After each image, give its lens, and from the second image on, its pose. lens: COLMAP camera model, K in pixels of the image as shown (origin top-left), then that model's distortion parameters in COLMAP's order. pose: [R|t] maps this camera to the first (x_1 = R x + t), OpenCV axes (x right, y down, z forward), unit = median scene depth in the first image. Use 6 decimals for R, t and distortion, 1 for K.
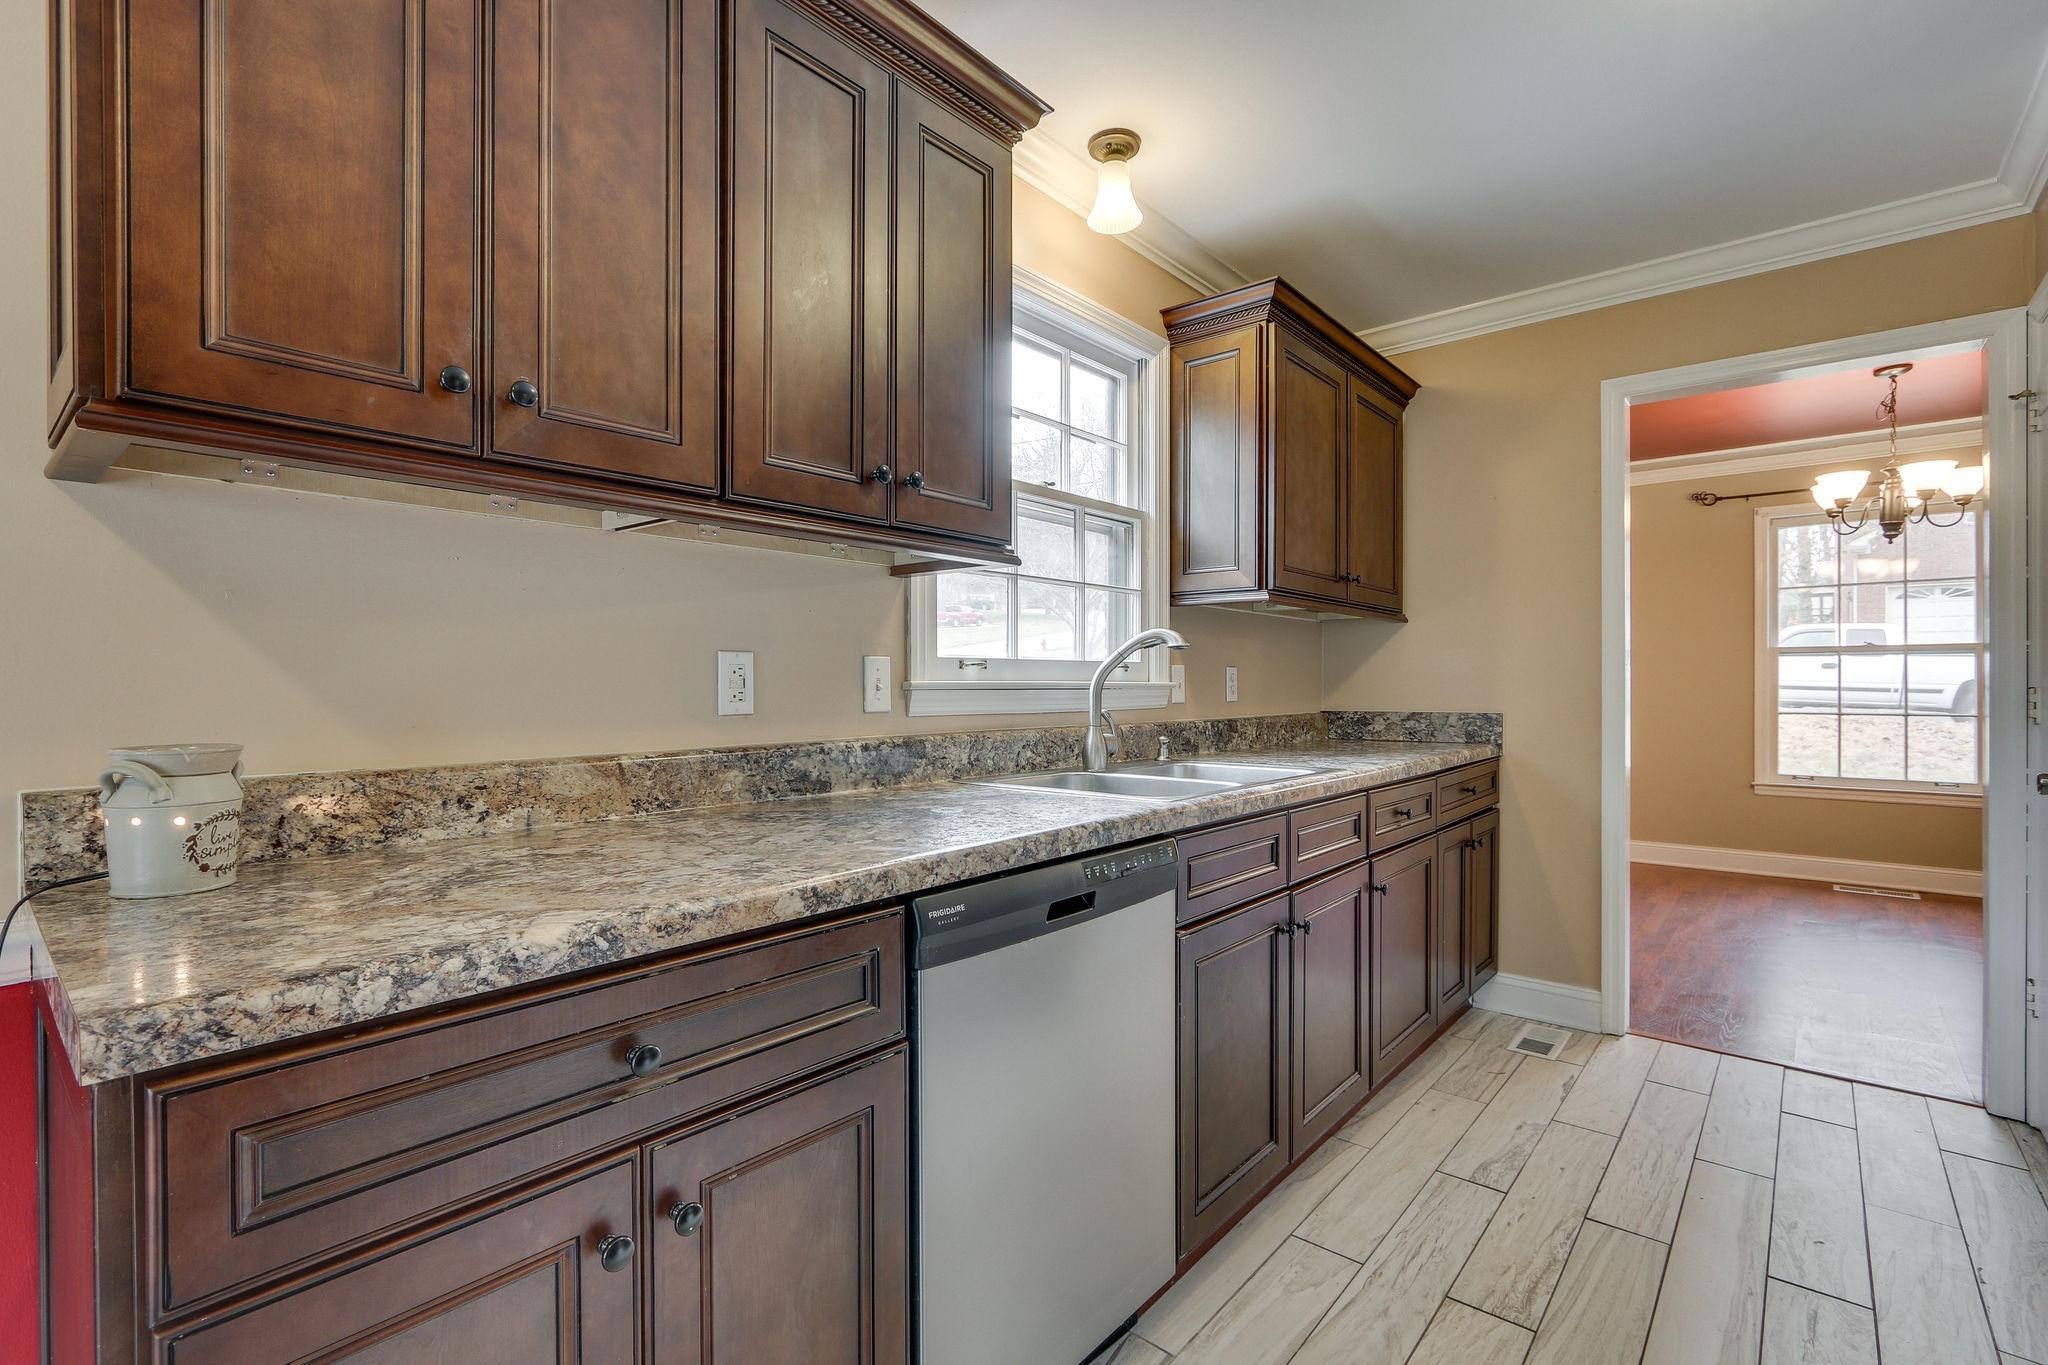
lens RADIAL K [[940.9, 0, 1009.2], [0, 940.9, 689.3], [0, 0, 1]] dist [-0.006973, 0.003392]
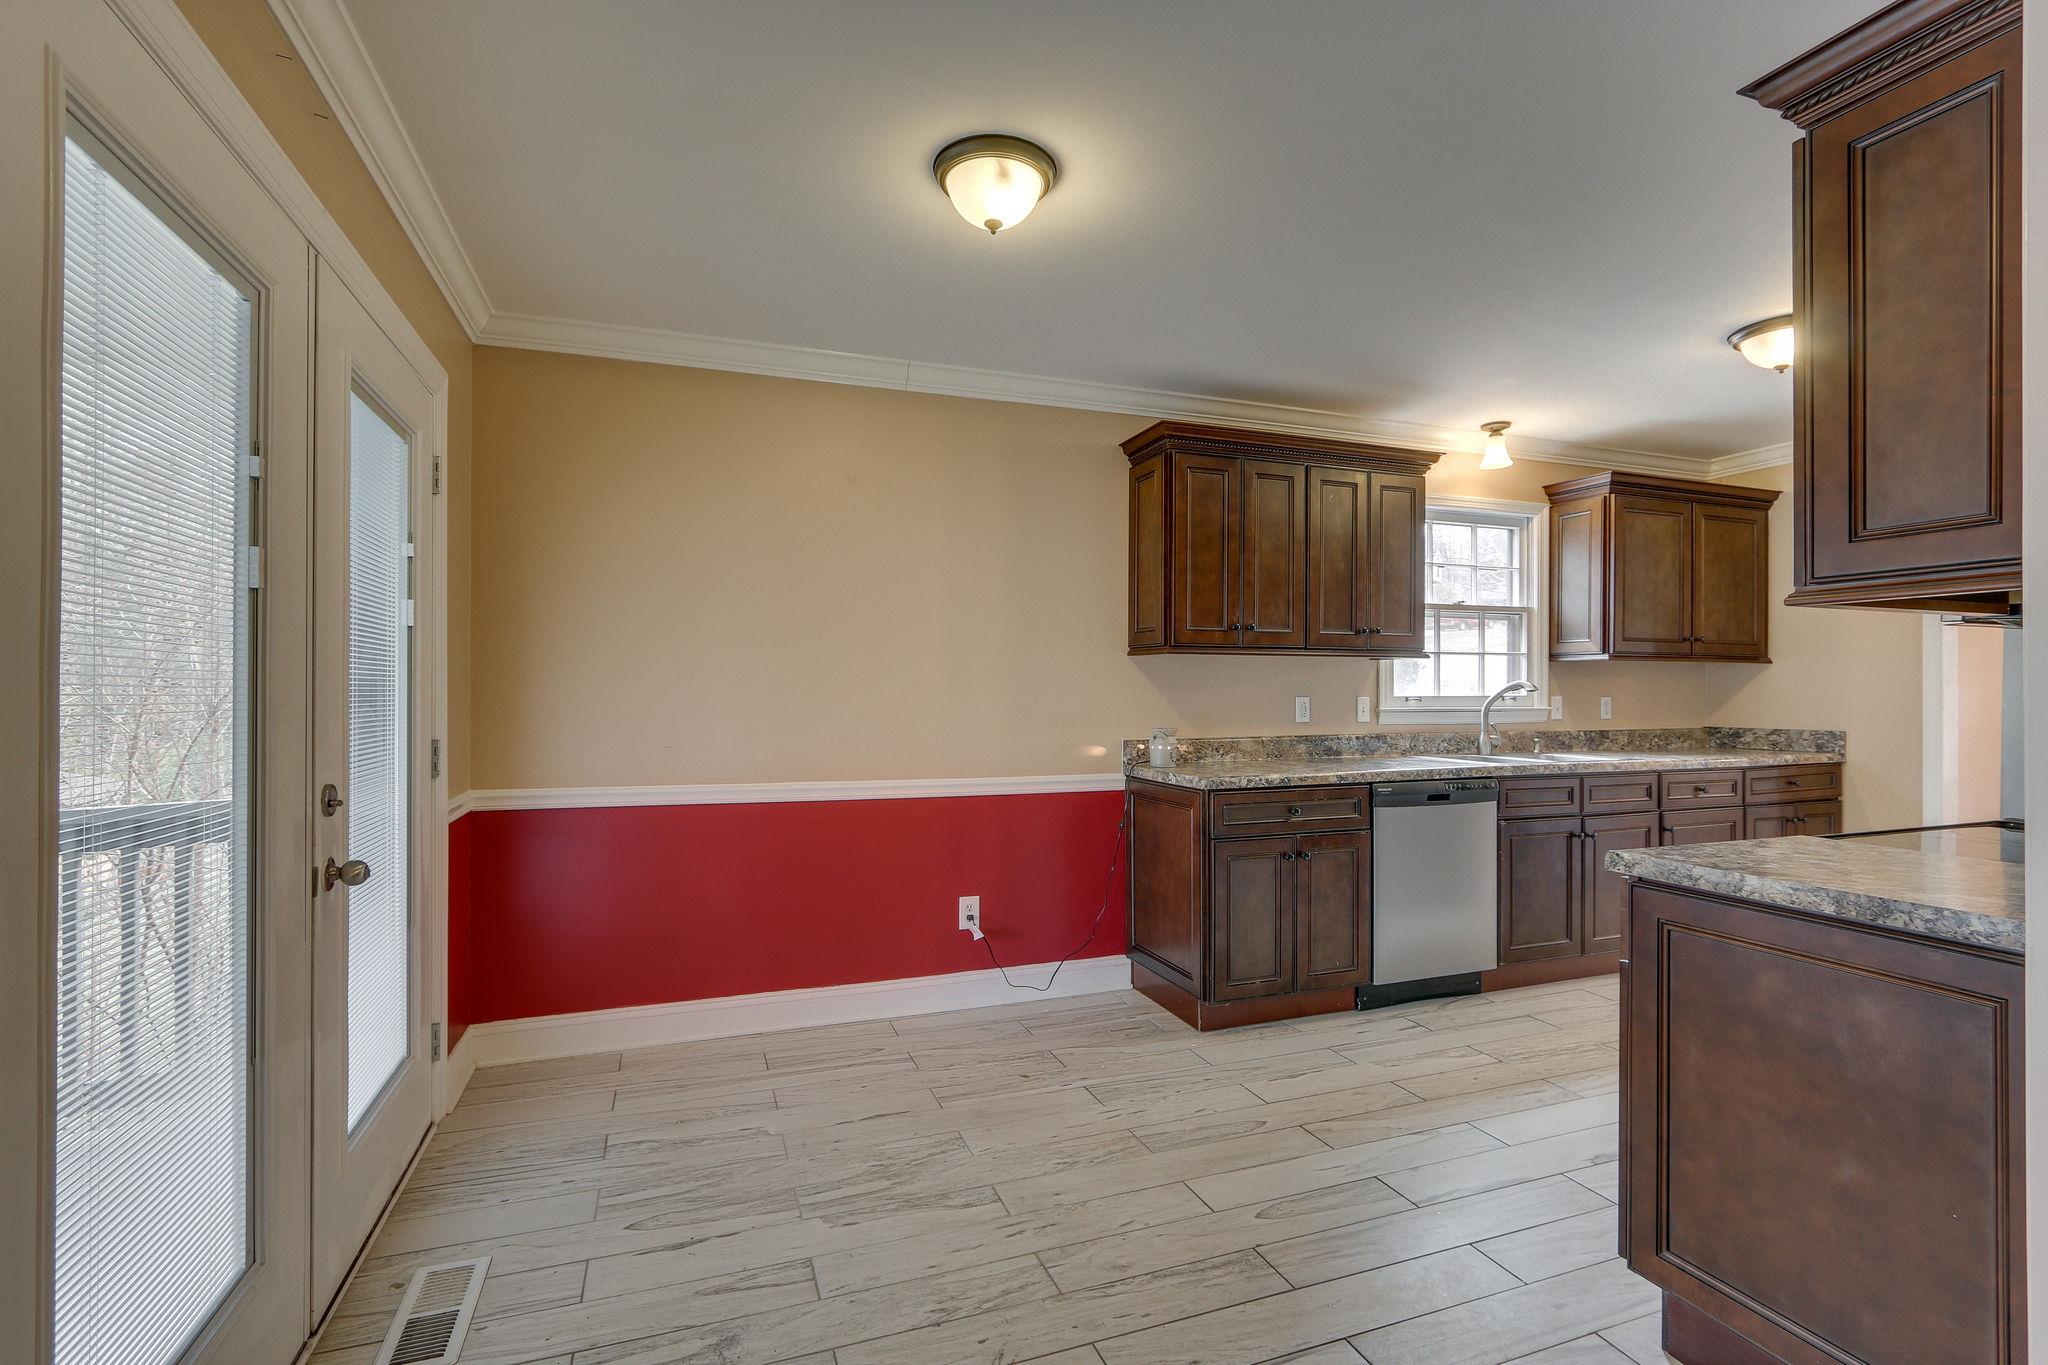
lens RADIAL K [[940.9, 0, 1022.4], [0, 940.9, 694.4], [0, 0, 1]] dist [-0.006973, 0.003392]
pose [[0.878954, 0.003977, -0.476890, 0.161116], [-0.004832, 0.999988, -0.000565, -0.027906], [0.476882, 0.002801, 0.878963, -1.018695]]
